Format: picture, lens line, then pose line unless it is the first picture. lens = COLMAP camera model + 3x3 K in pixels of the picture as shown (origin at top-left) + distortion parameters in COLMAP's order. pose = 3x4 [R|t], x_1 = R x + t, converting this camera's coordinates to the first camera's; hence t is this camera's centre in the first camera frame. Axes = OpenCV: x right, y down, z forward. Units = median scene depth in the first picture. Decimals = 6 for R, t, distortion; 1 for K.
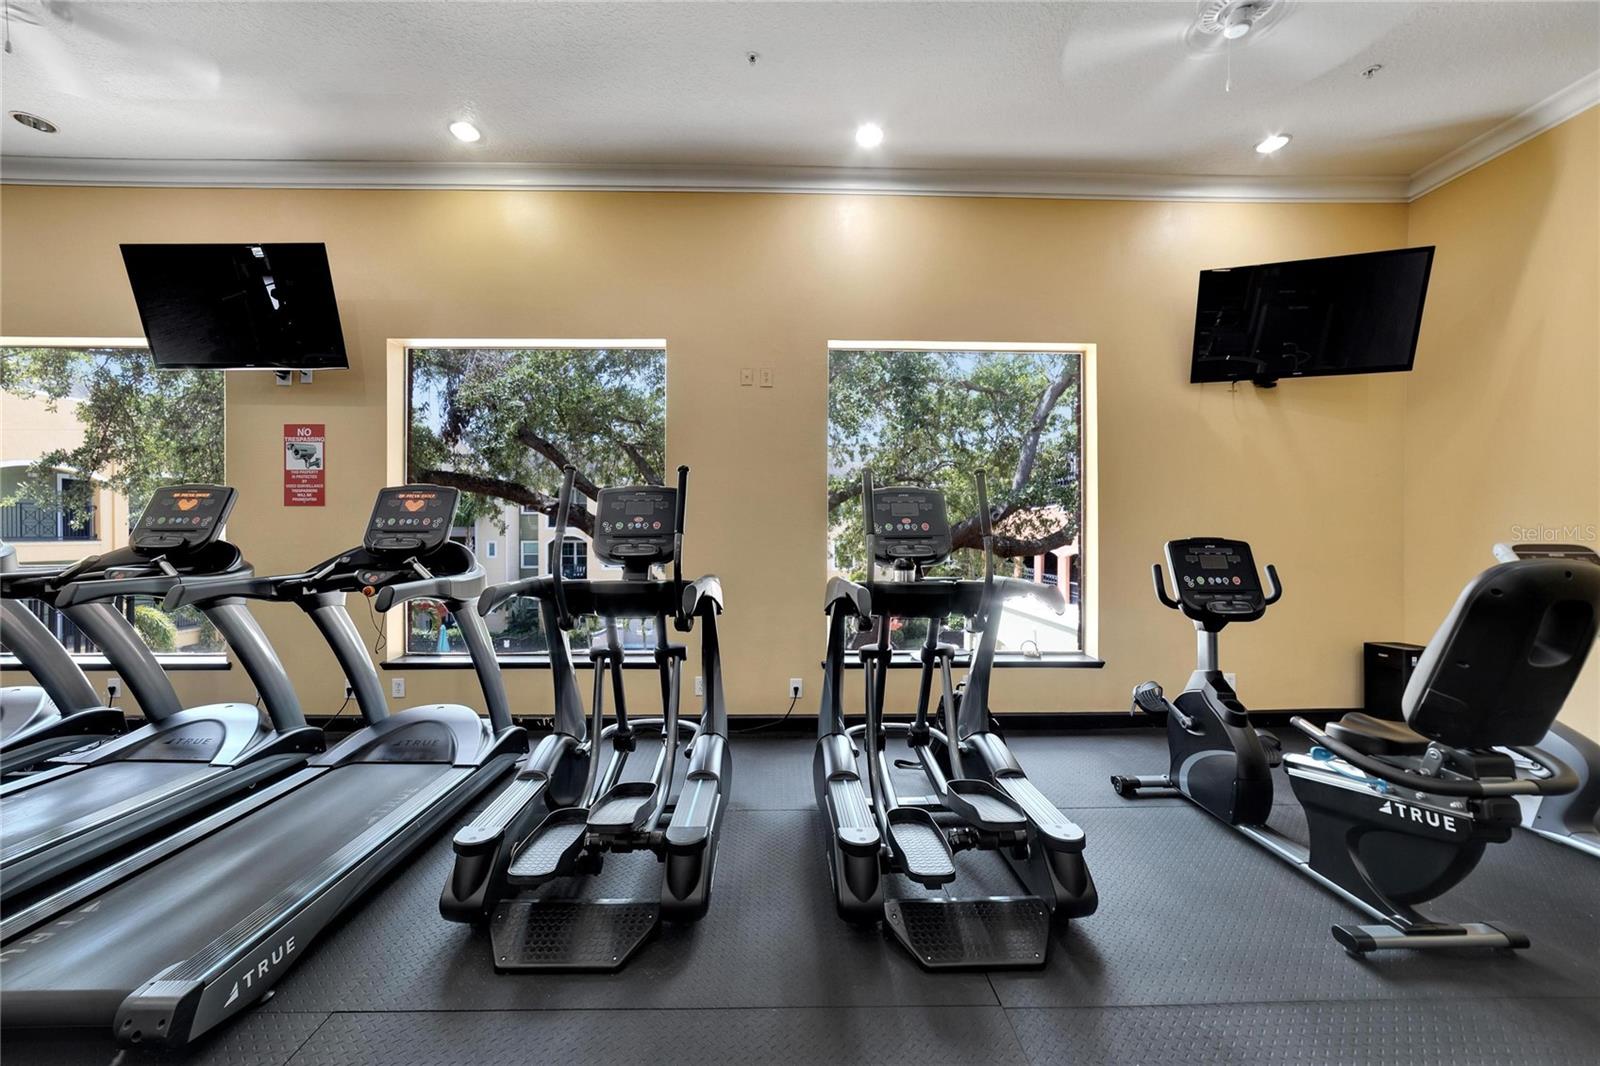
lens RADIAL K [[629.1, 0, 797.5], [0, 629.1, 533.7], [0, 0, 1]] dist [-0.001555, 0.000291]
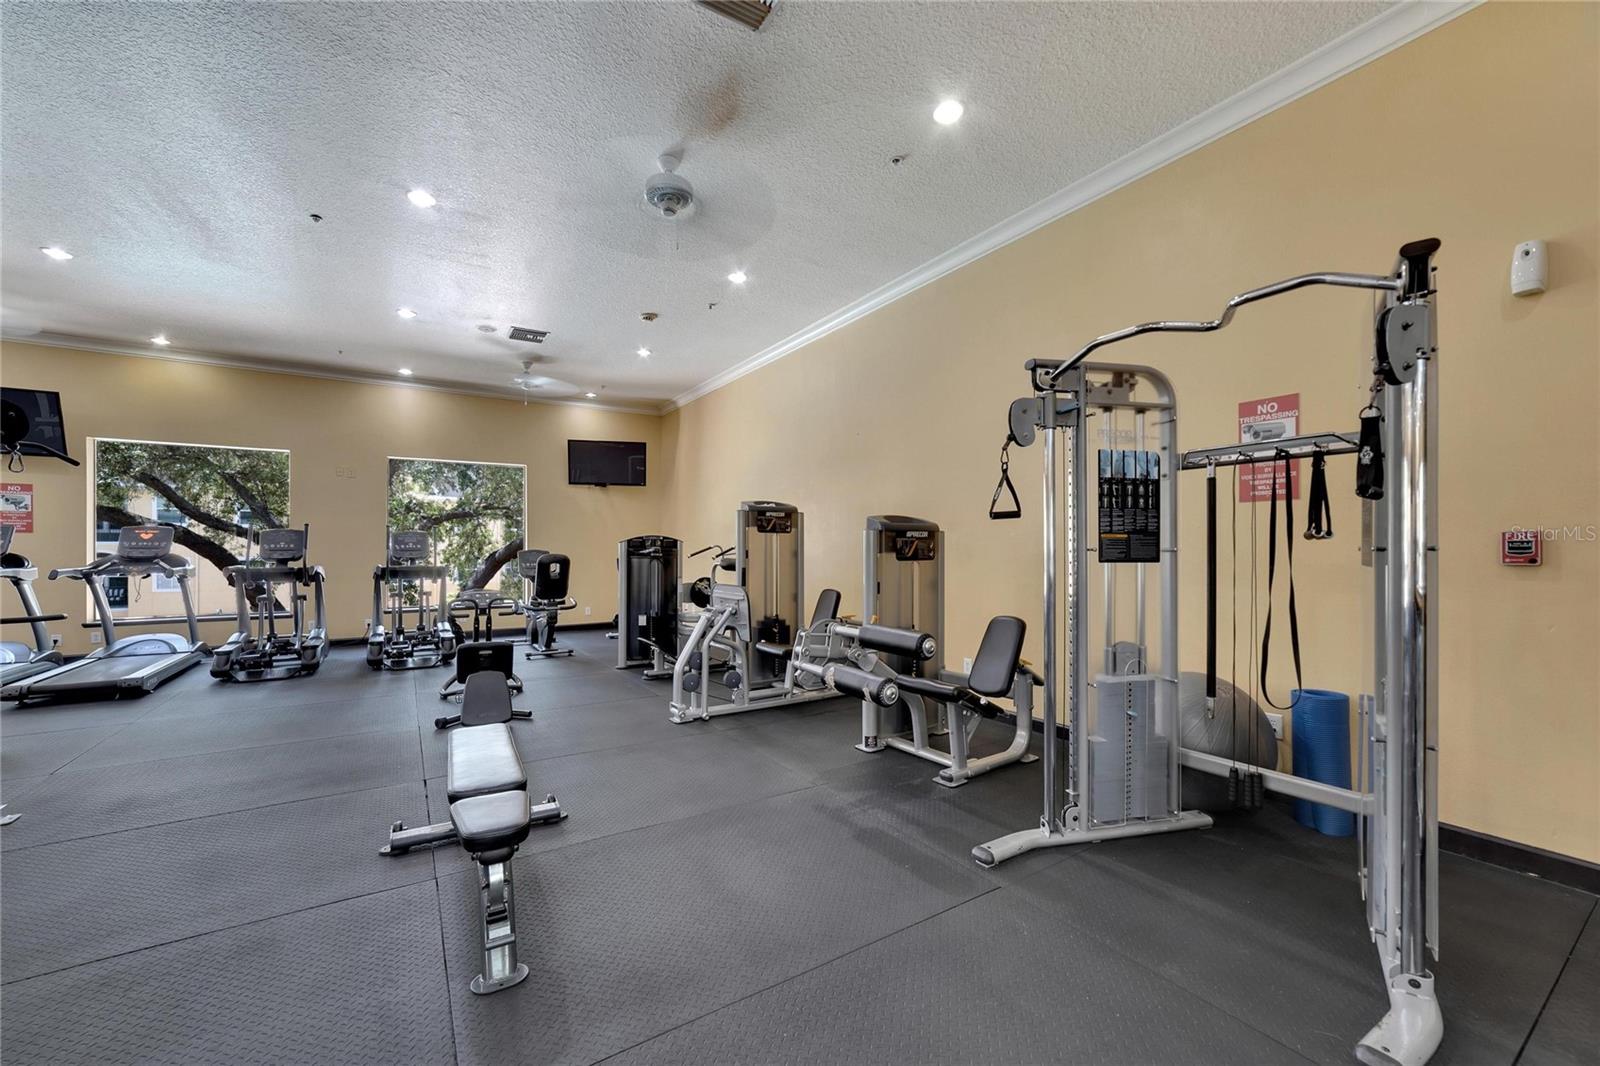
lens RADIAL K [[629.1, 0, 786.3], [0, 629.1, 546.2], [0, 0, 1]] dist [-0.001555, 0.000291]
pose [[0.870119, -0.000185, 0.492841, 0.221606], [0.001626, 0.999996, -0.002496, -0.001517], [-0.492839, 0.002973, 0.870116, -1.879486]]
